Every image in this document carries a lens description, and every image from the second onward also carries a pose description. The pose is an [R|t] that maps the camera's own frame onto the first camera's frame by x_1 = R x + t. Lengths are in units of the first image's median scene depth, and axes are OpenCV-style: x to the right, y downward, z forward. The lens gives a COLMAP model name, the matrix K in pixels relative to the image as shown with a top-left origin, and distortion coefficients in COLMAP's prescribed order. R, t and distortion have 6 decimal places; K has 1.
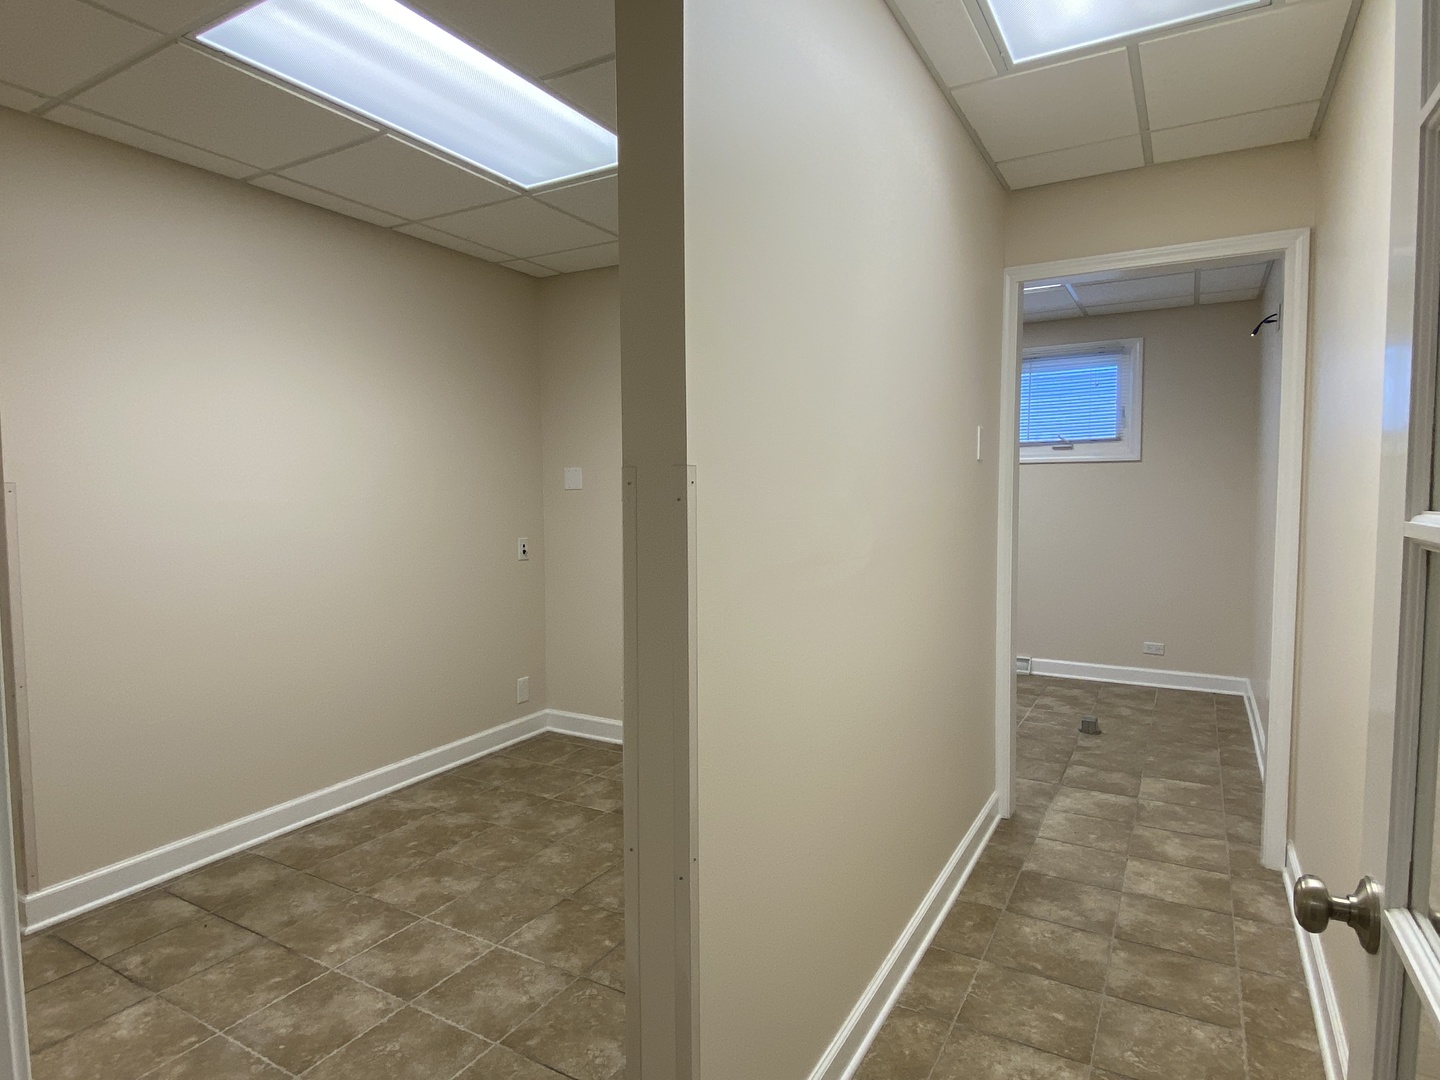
lens RADIAL K [[817.9, 0, 725.9], [0, 817.9, 533.9], [0, 0, 1]] dist [0.038587, -0.029236]
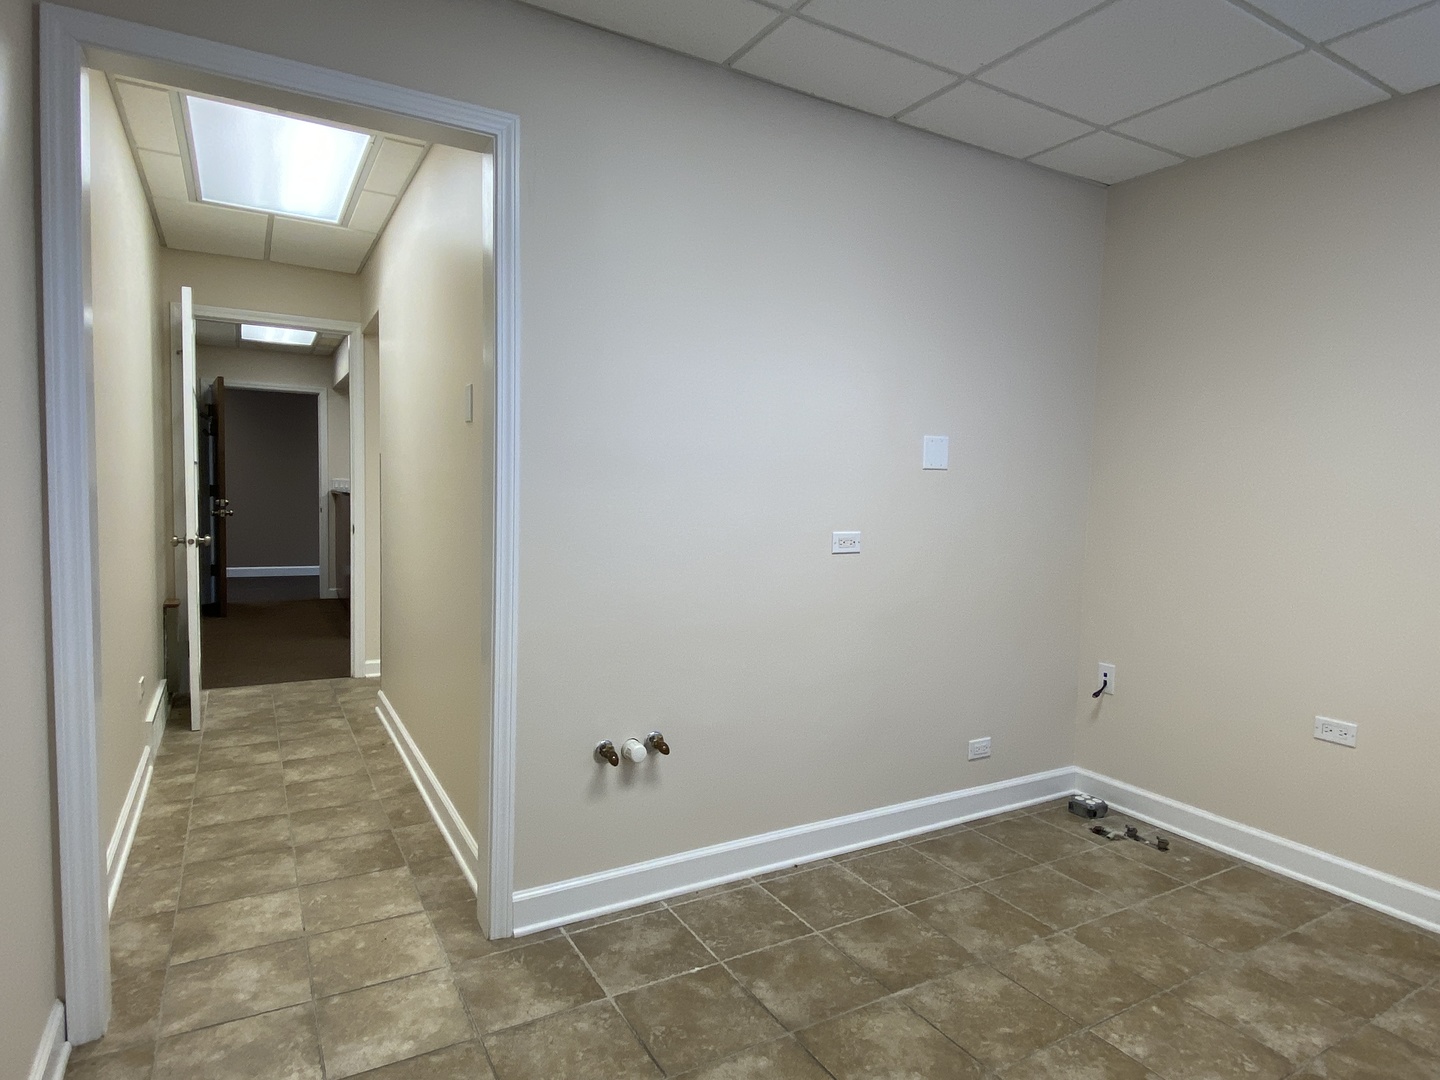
lens RADIAL K [[817.9, 0, 725.9], [0, 817.9, 533.9], [0, 0, 1]] dist [0.038587, -0.029236]
pose [[-0.501342, 0.048133, -0.863910, 0.984861], [-0.072259, 0.992634, 0.097238, -0.085014], [0.862227, 0.111175, -0.494171, 1.763168]]
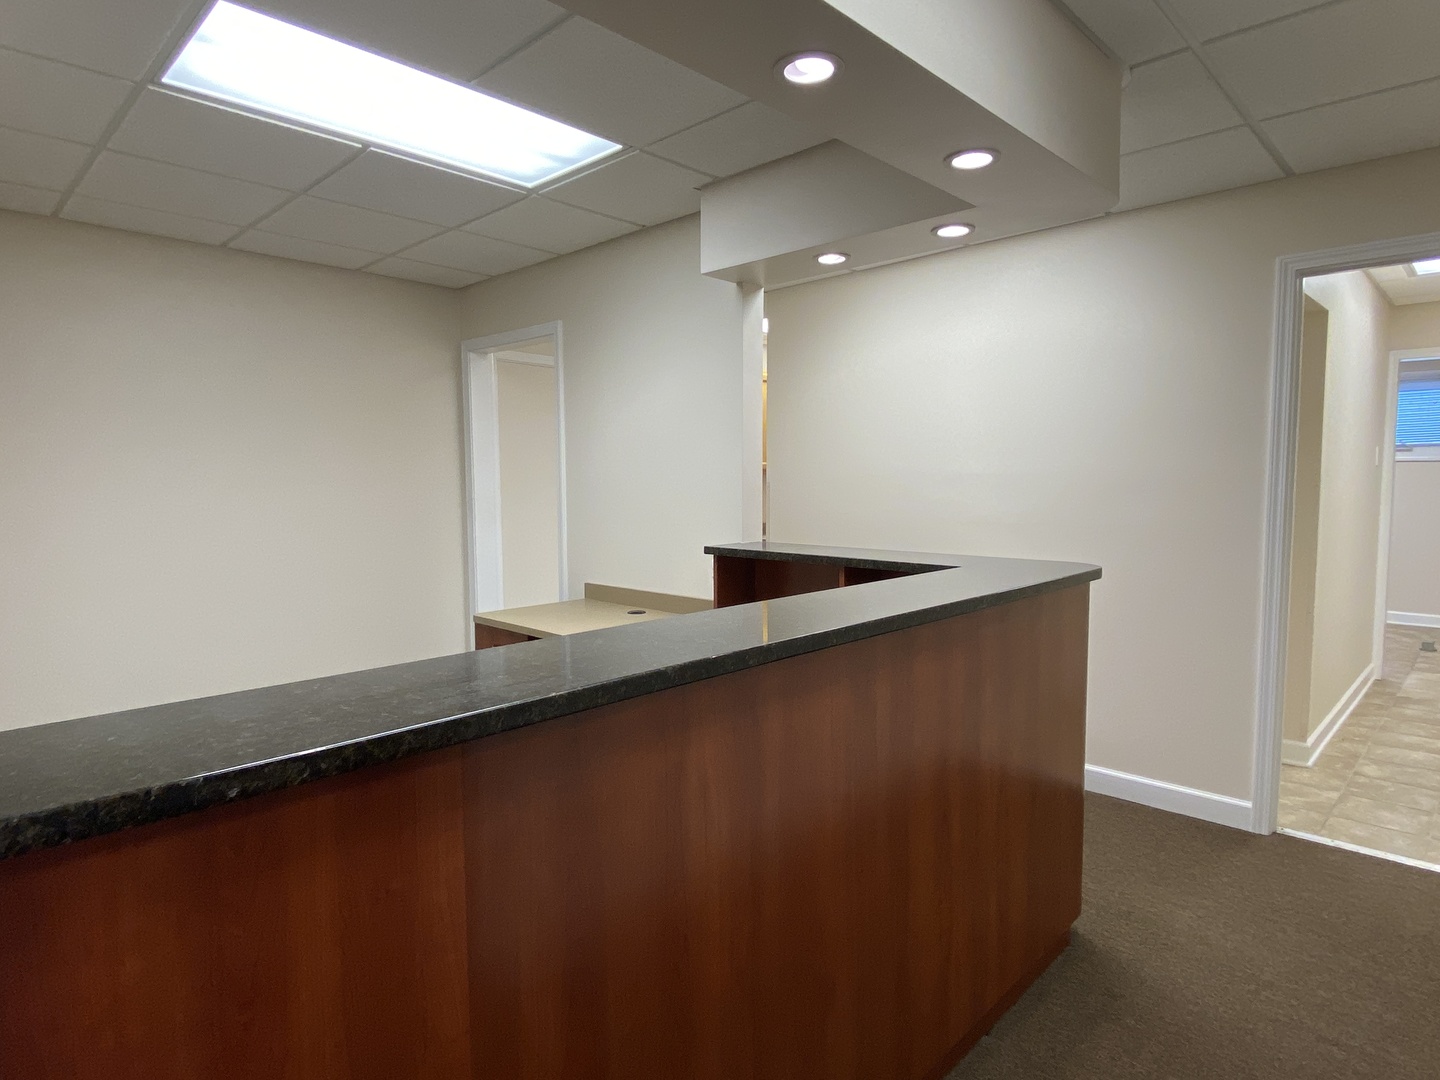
lens RADIAL K [[815.8, 0, 720.0], [0, 815.8, 540.0], [0, 0, 1]] dist [0.026855, -0.030619]
pose [[0.966370, 0.019519, -0.256415, -0.617710], [-0.014680, 0.999676, 0.020774, 0.055769], [0.256738, -0.016311, 0.966344, -1.099283]]
